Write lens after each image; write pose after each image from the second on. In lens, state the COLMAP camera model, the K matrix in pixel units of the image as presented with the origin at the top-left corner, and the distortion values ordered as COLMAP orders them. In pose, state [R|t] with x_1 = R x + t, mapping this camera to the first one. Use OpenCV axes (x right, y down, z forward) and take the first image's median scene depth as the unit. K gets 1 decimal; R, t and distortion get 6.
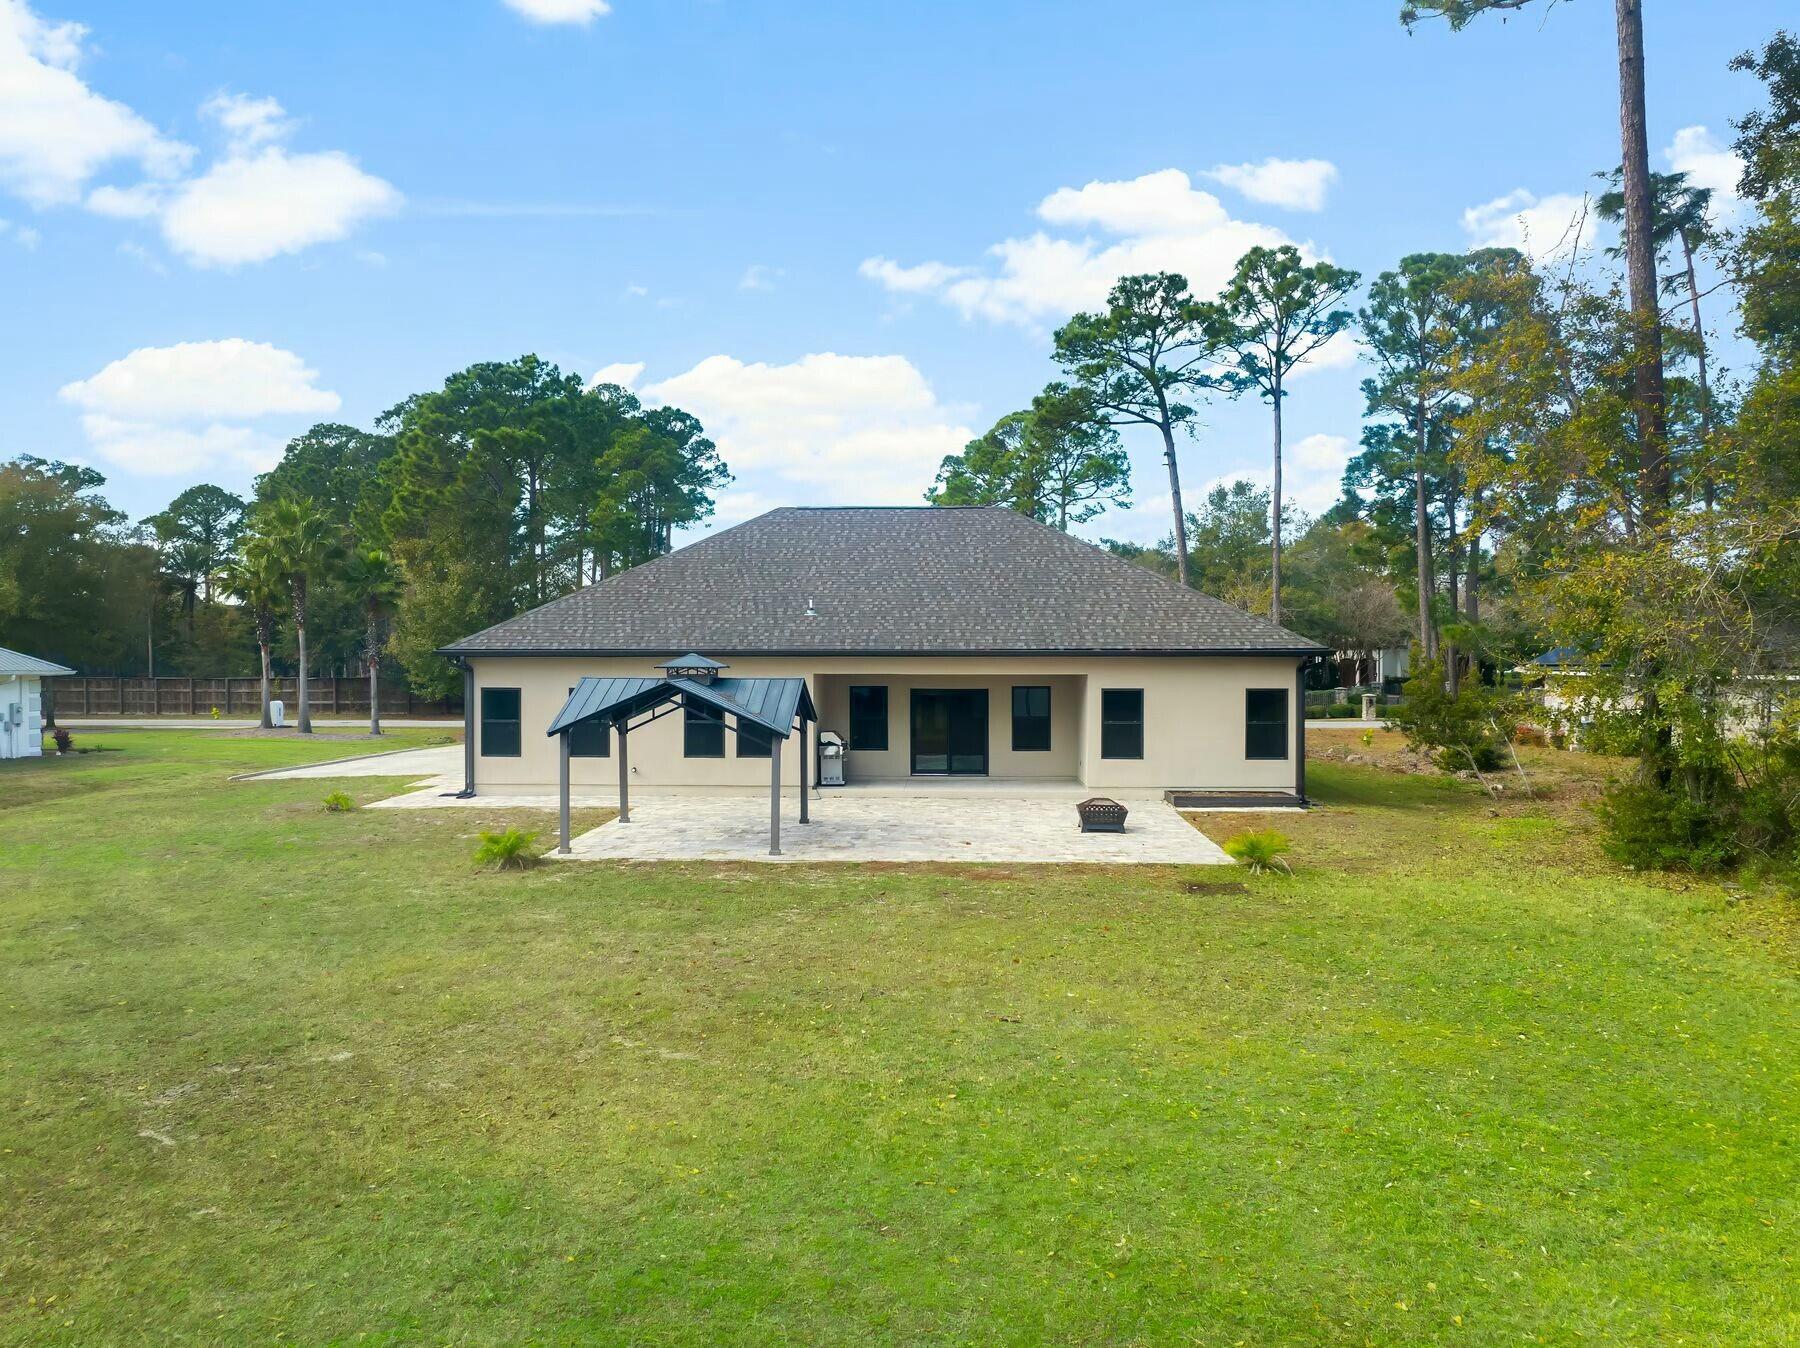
lens RADIAL K [[1294.7, 0, 890.0], [0, 1294.7, 670.1], [0, 0, 1]] dist [-0.006788, 0.000234]
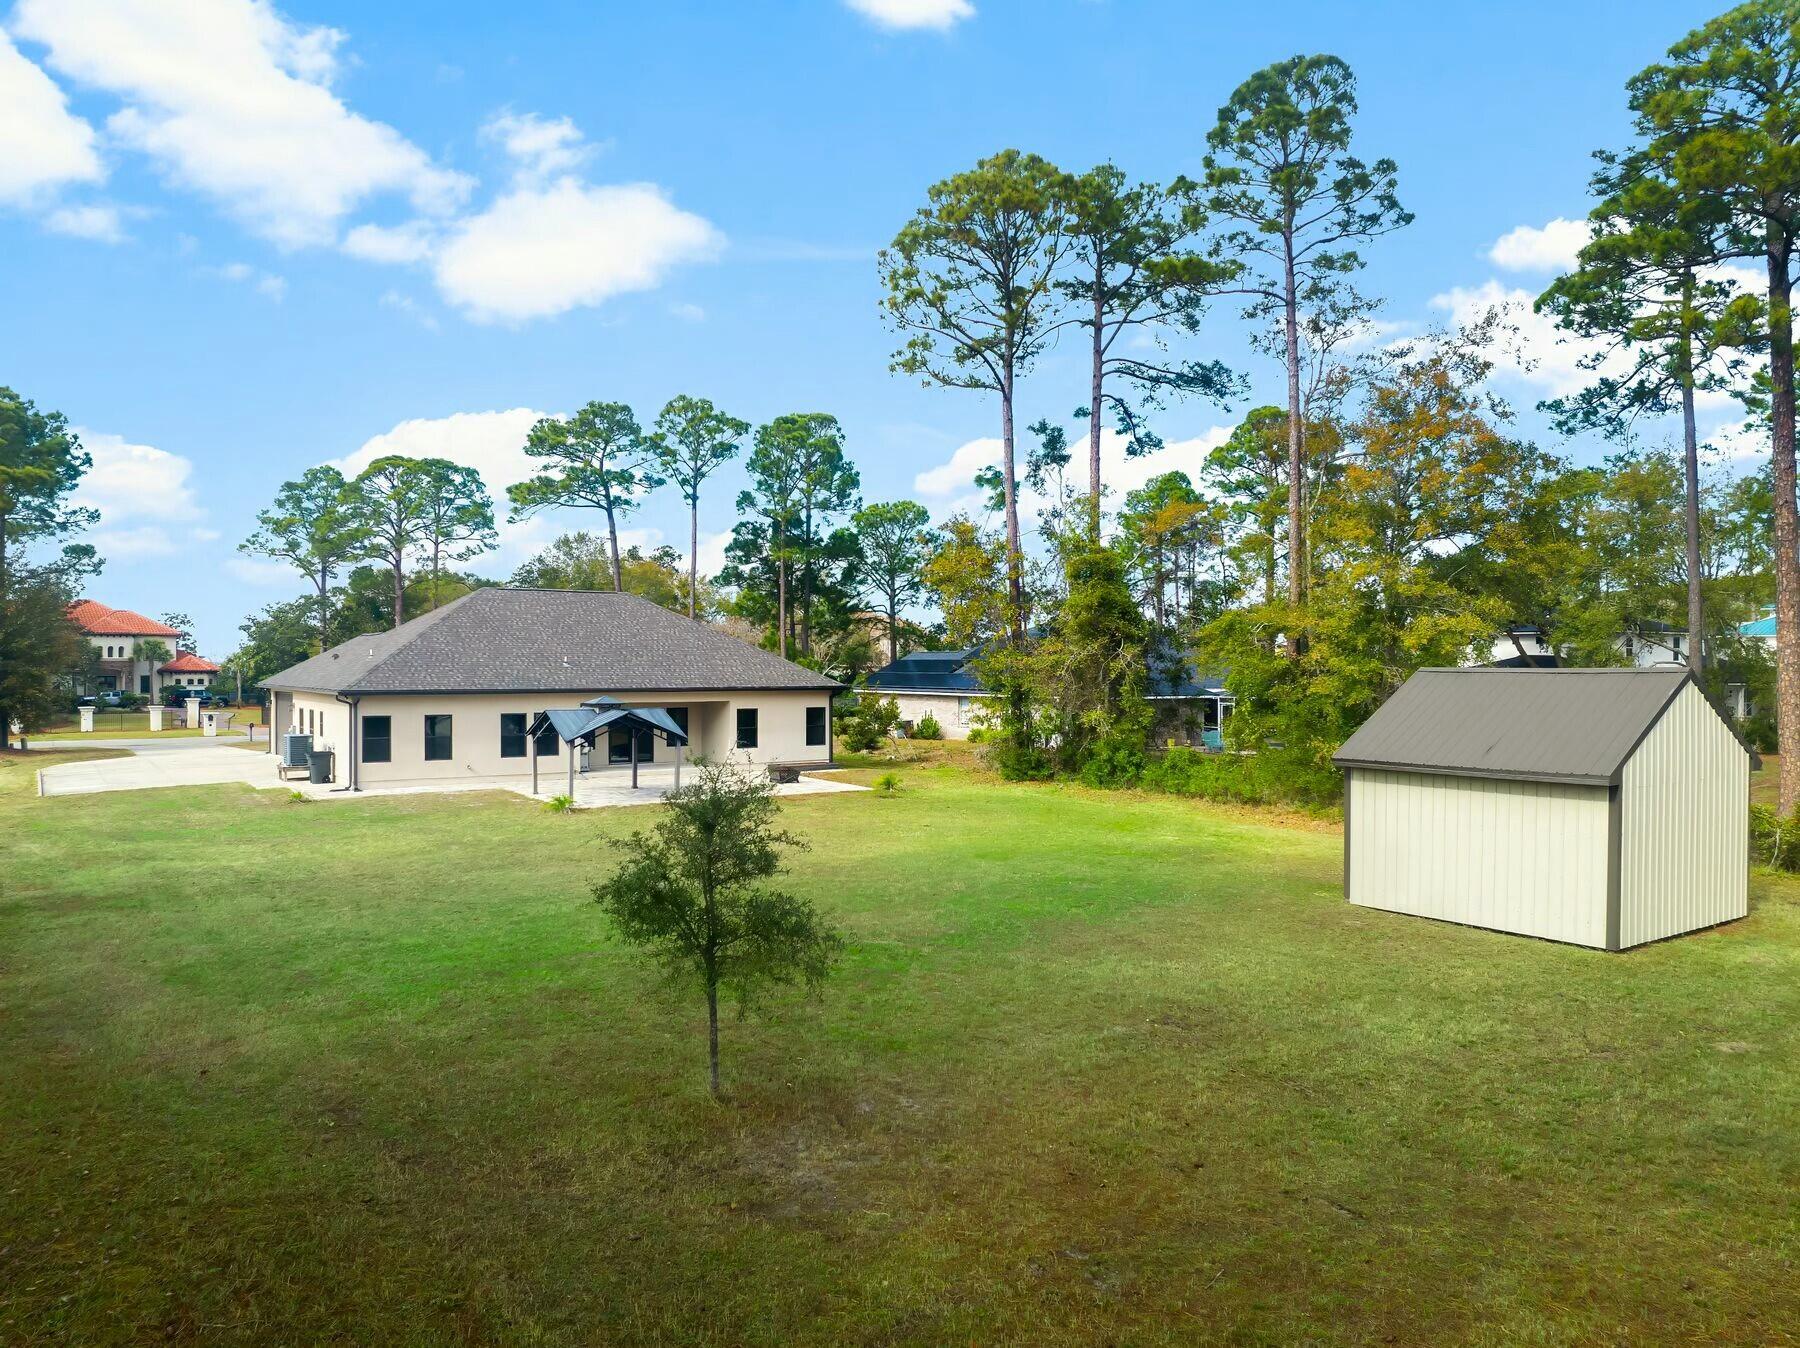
lens RADIAL K [[1294.7, 0, 892.3], [0, 1294.7, 672.6], [0, 0, 1]] dist [-0.006788, 0.000234]
pose [[0.804682, -0.002903, 0.593699, -0.710596], [0.002804, 0.999995, 0.001090, -0.036431], [-0.593699, 0.000787, 0.804687, -0.548879]]
